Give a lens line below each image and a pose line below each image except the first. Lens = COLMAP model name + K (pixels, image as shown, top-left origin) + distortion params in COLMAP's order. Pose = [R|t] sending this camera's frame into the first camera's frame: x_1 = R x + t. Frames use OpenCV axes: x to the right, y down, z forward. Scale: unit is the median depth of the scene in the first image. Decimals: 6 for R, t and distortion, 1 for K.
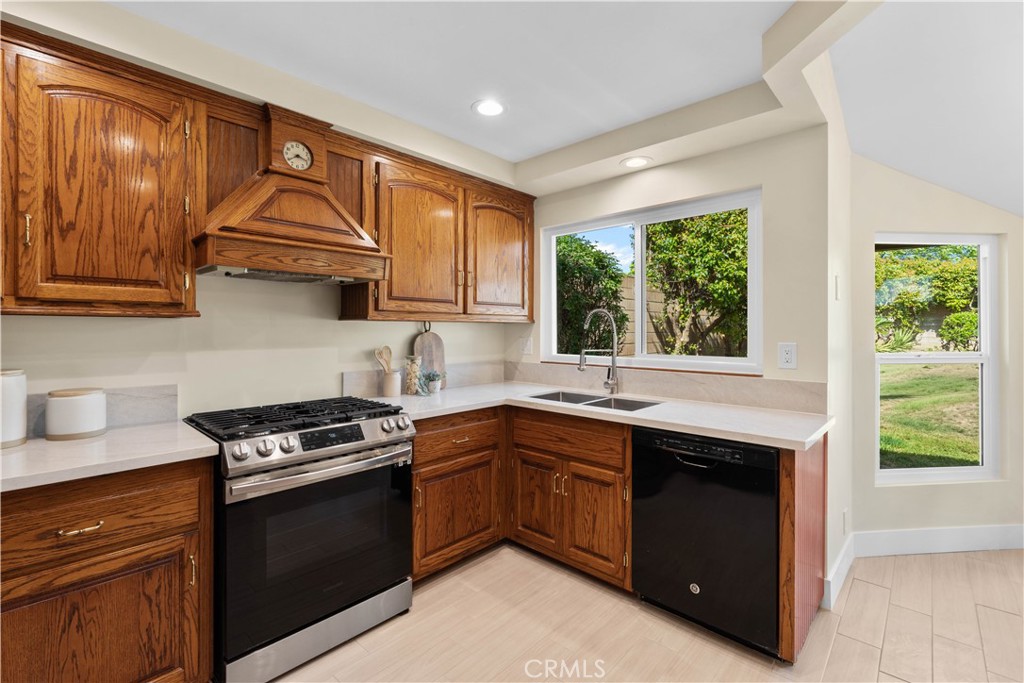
lens RADIAL K [[446.6, 0, 512.9], [0, 446.6, 332.4], [0, 0, 1]] dist [-0.004972, 0.000859]
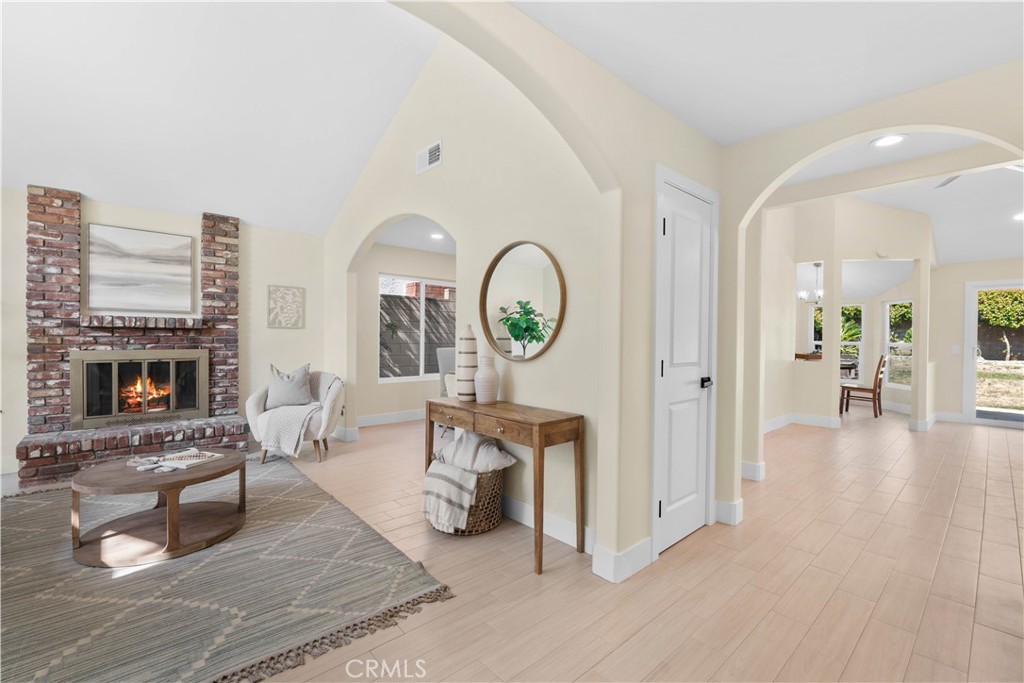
lens RADIAL K [[446.6, 0, 510.8], [0, 446.6, 343.1], [0, 0, 1]] dist [-0.004972, 0.000859]
pose [[0.996365, 0.014312, -0.083978, -0.421262], [-0.013372, 0.999842, 0.011752, 0.029354], [0.084133, -0.010586, 0.996398, -1.449144]]
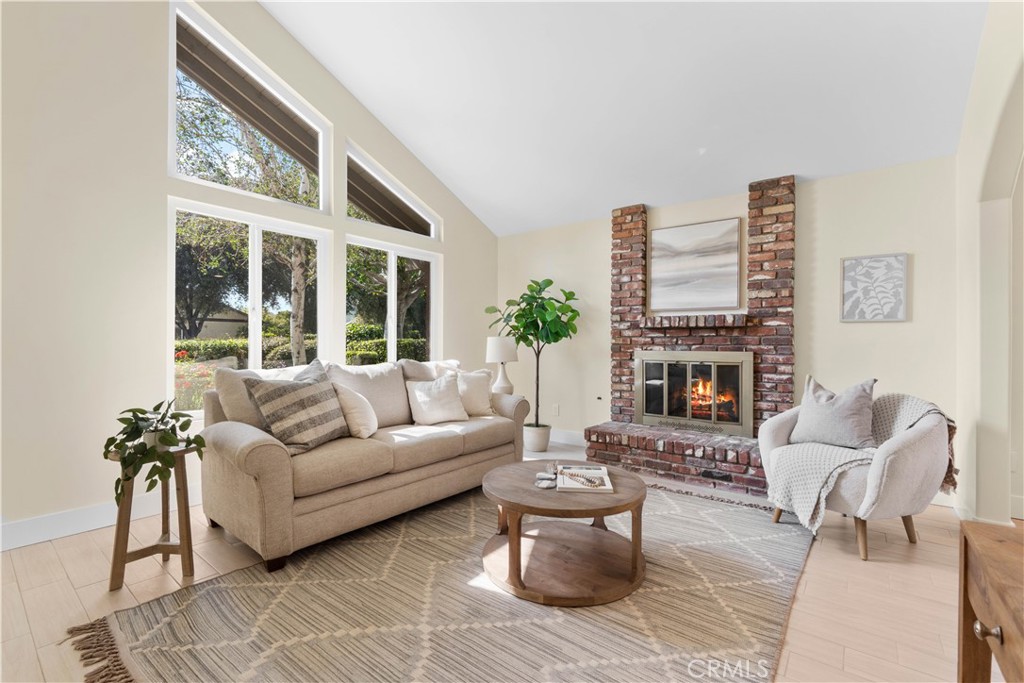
lens RADIAL K [[446.6, 0, 508.7], [0, 446.6, 341.4], [0, 0, 1]] dist [-0.004972, 0.000859]
pose [[0.093385, 0.002252, -0.995628, -0.428136], [-0.008245, 0.999965, 0.001489, 0.047320], [0.995596, 0.008069, 0.093400, -1.019356]]
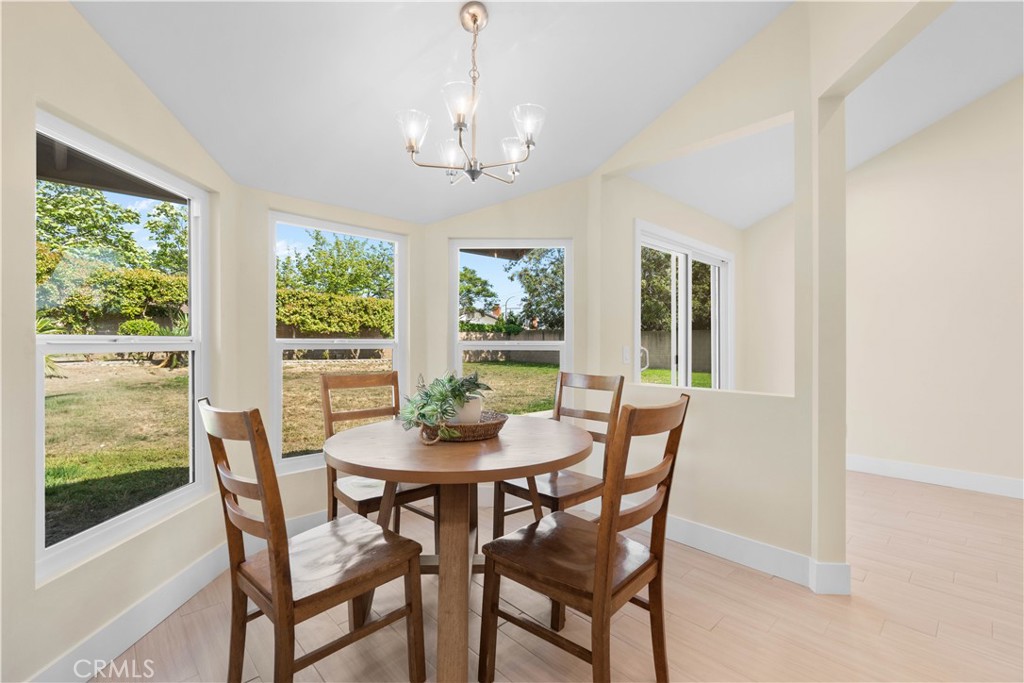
lens RADIAL K [[446.6, 0, 516.8], [0, 446.6, 341.3], [0, 0, 1]] dist [-0.004972, 0.000859]
pose [[0.066645, 0.004048, 0.997769, 0.159684], [0.001374, 0.999990, -0.004149, 0.029038], [-0.997776, 0.001648, 0.066639, 0.194522]]
